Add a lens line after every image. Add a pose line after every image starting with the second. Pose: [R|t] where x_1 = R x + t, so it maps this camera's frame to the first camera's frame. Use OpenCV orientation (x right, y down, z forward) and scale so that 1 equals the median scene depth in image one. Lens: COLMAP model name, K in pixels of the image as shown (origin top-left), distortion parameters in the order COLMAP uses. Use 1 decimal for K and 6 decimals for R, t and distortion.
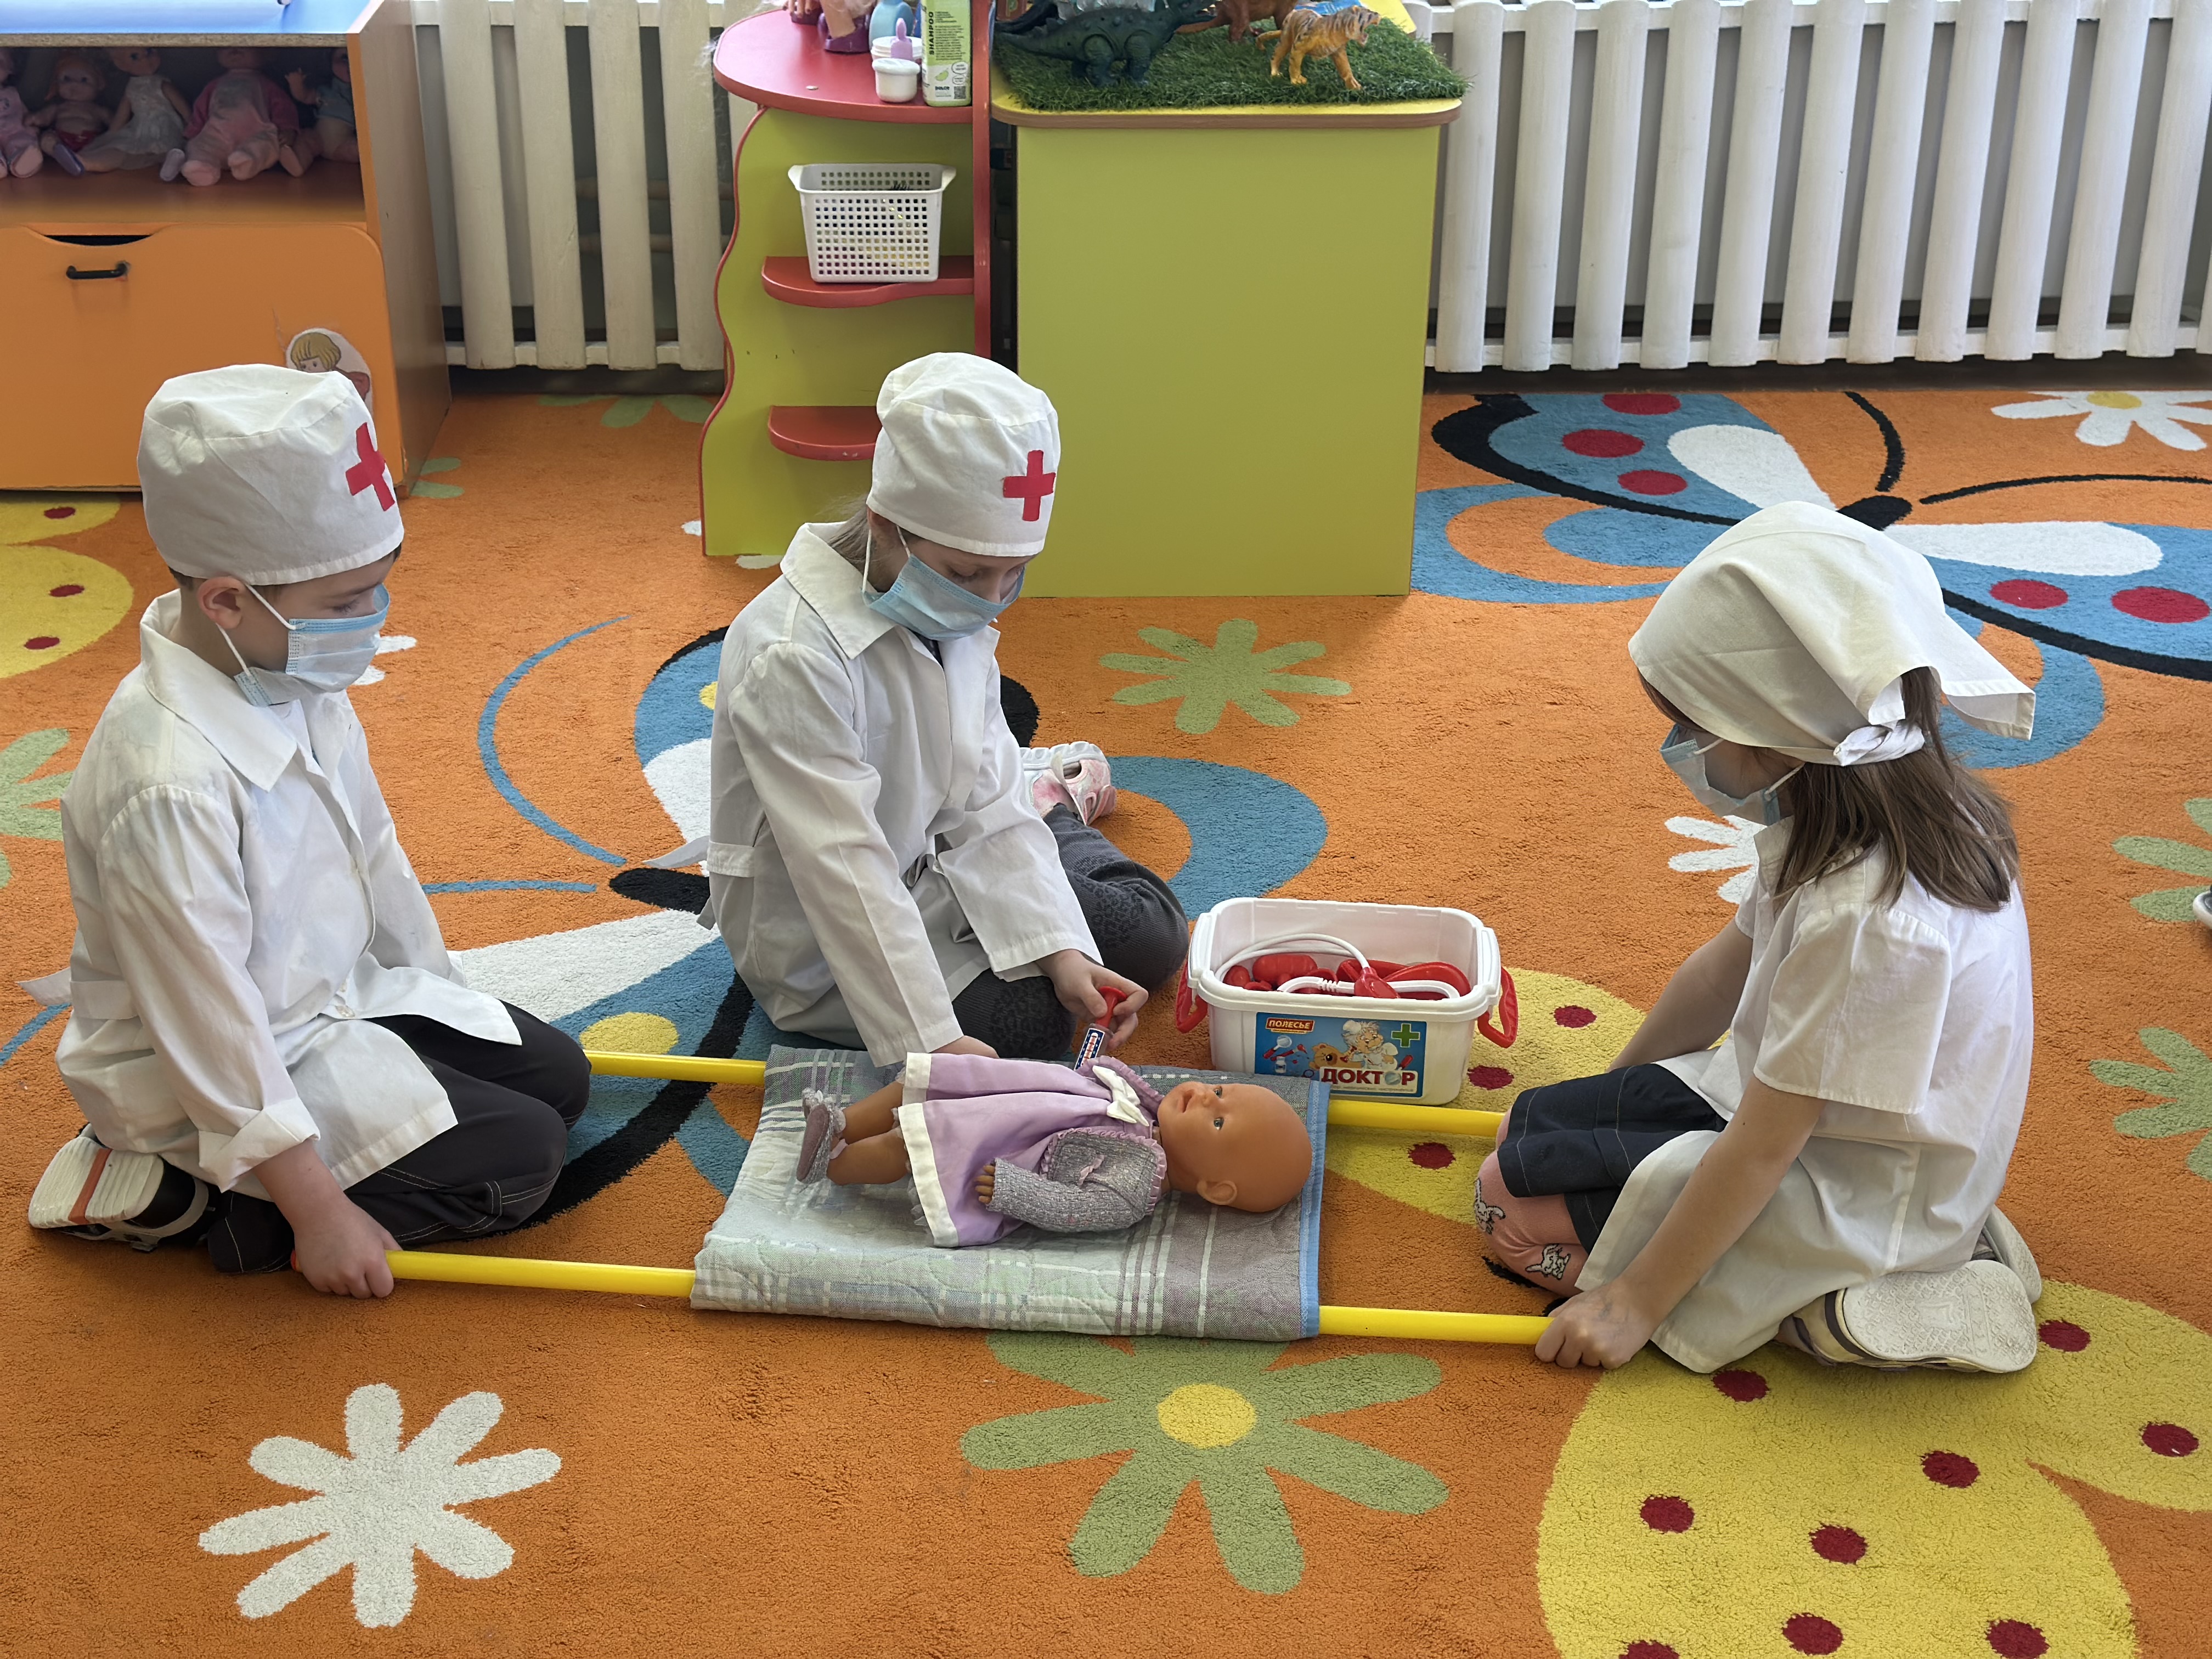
lens RADIAL K [[3121.7, 0, 1106.3], [0, 3121.7, 830.7], [0, 0, 1]] dist [0.137188, 0.000000]
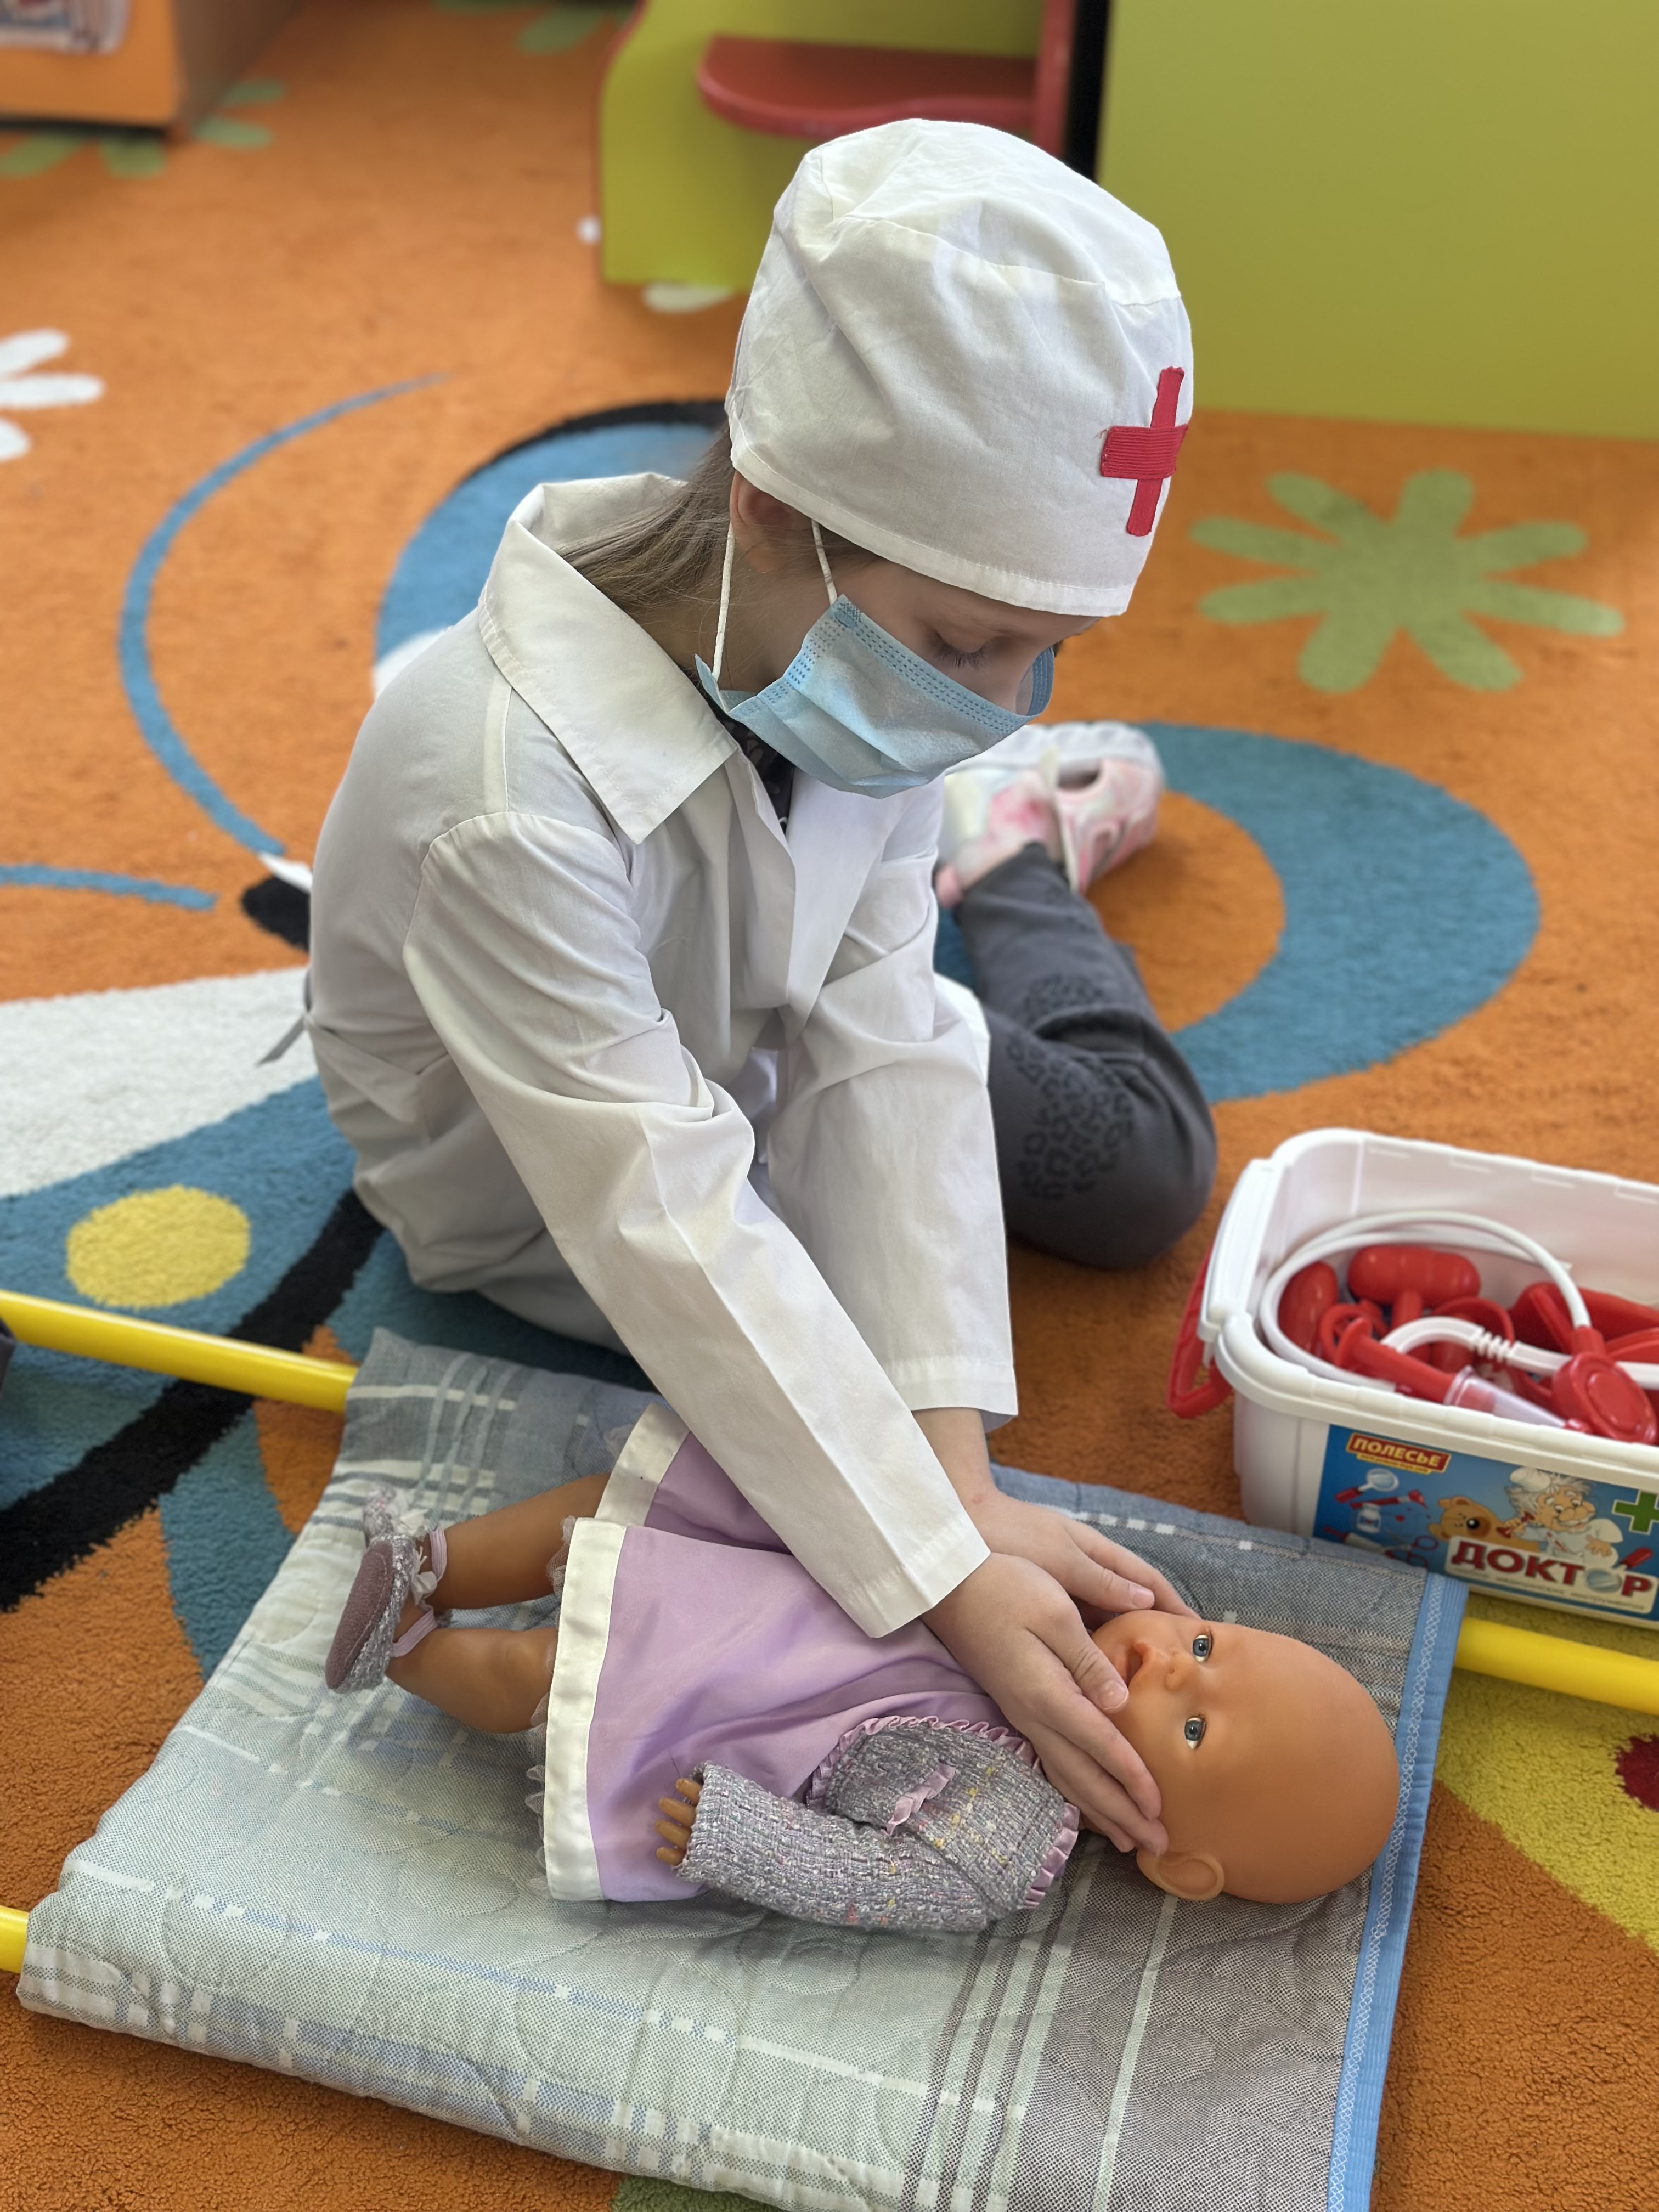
lens RADIAL K [[3121.7, 0, 825.2], [0, 3121.7, 1099.1], [0, 0, 1]] dist [0.137188, 0.000000]
pose [[0.983525, 0.118073, -0.136888, 0.031718], [-0.090847, 0.977492, 0.190411, -0.074427], [0.156289, -0.174838, 0.972114, 0.523319]]
